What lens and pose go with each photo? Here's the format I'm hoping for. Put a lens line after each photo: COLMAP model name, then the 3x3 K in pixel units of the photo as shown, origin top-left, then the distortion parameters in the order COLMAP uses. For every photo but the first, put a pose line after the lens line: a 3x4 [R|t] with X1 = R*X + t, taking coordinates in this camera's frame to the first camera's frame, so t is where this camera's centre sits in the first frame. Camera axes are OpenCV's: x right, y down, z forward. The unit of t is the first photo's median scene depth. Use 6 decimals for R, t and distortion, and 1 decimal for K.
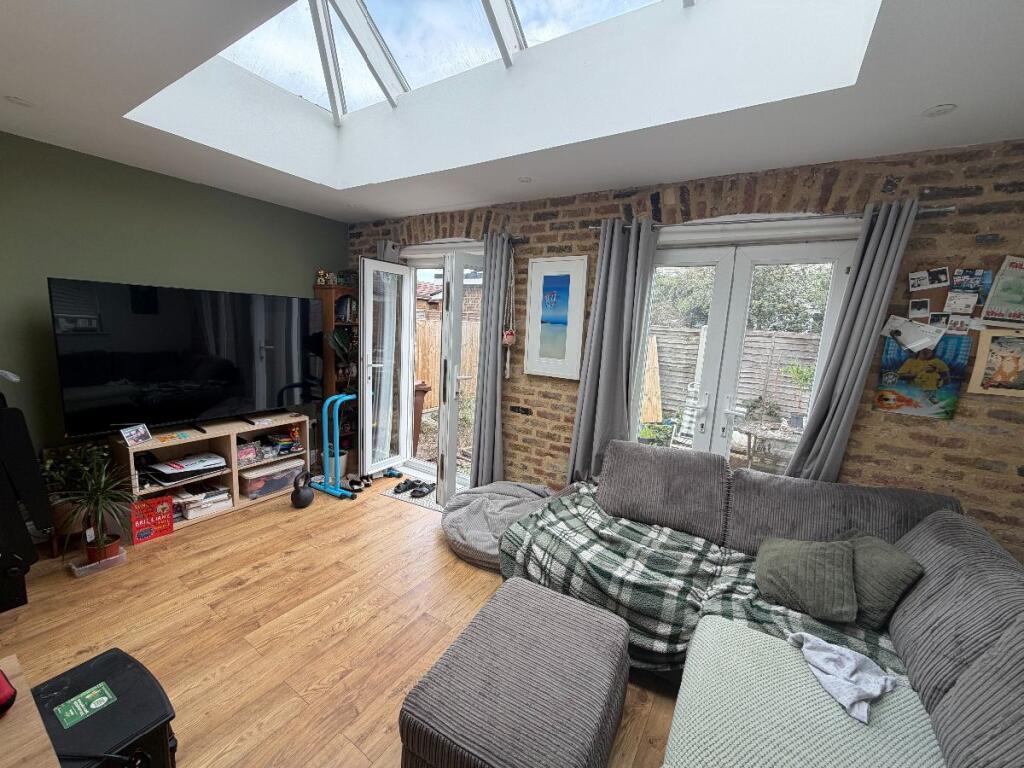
lens RADIAL K [[404.2, 0, 512.0], [0, 404.2, 384.0], [0, 0, 1]] dist [-0.002013, 0.000081]
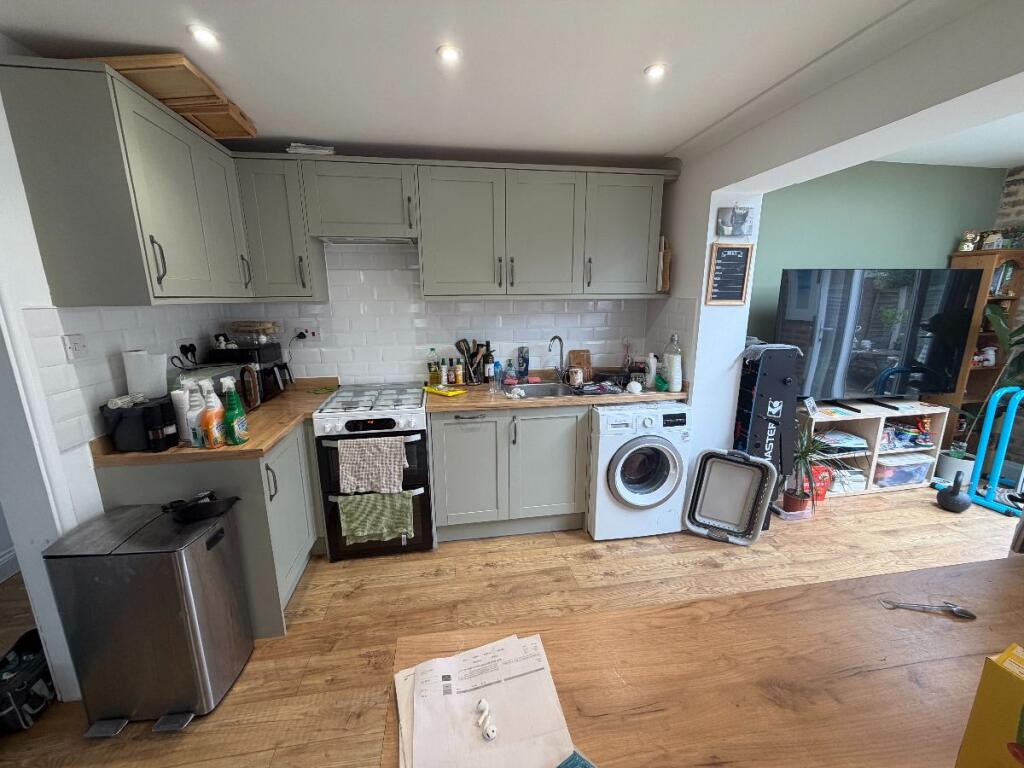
lens RADIAL K [[404.2, 0, 512.0], [0, 404.2, 384.0], [0, 0, 1]] dist [-0.002013, 0.000081]
pose [[0.663769, 0.098523, -0.741420, -0.759823], [-0.066871, 0.995134, 0.072371, 0.046038], [0.744942, 0.001542, 0.667127, -0.407540]]
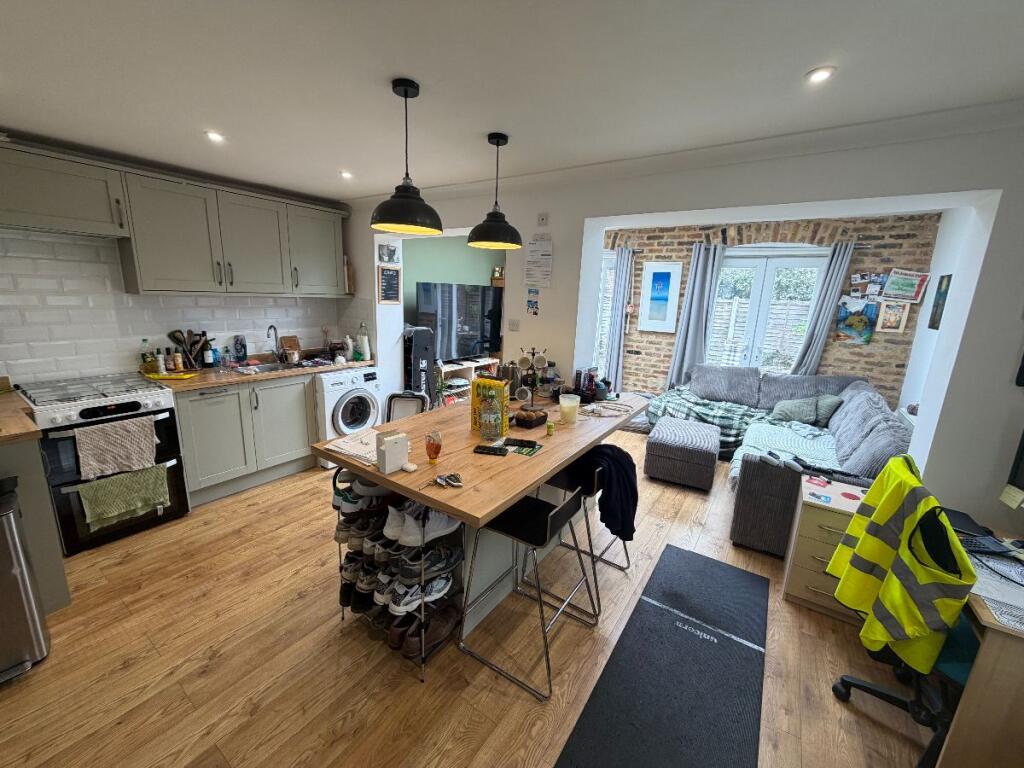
lens RADIAL K [[404.2, 0, 512.0], [0, 404.2, 384.0], [0, 0, 1]] dist [-0.002013, 0.000081]
pose [[0.999550, -0.010225, -0.028217, -0.627269], [0.012146, 0.997557, 0.068796, 0.108337], [0.027445, -0.069107, 0.997232, -1.014174]]
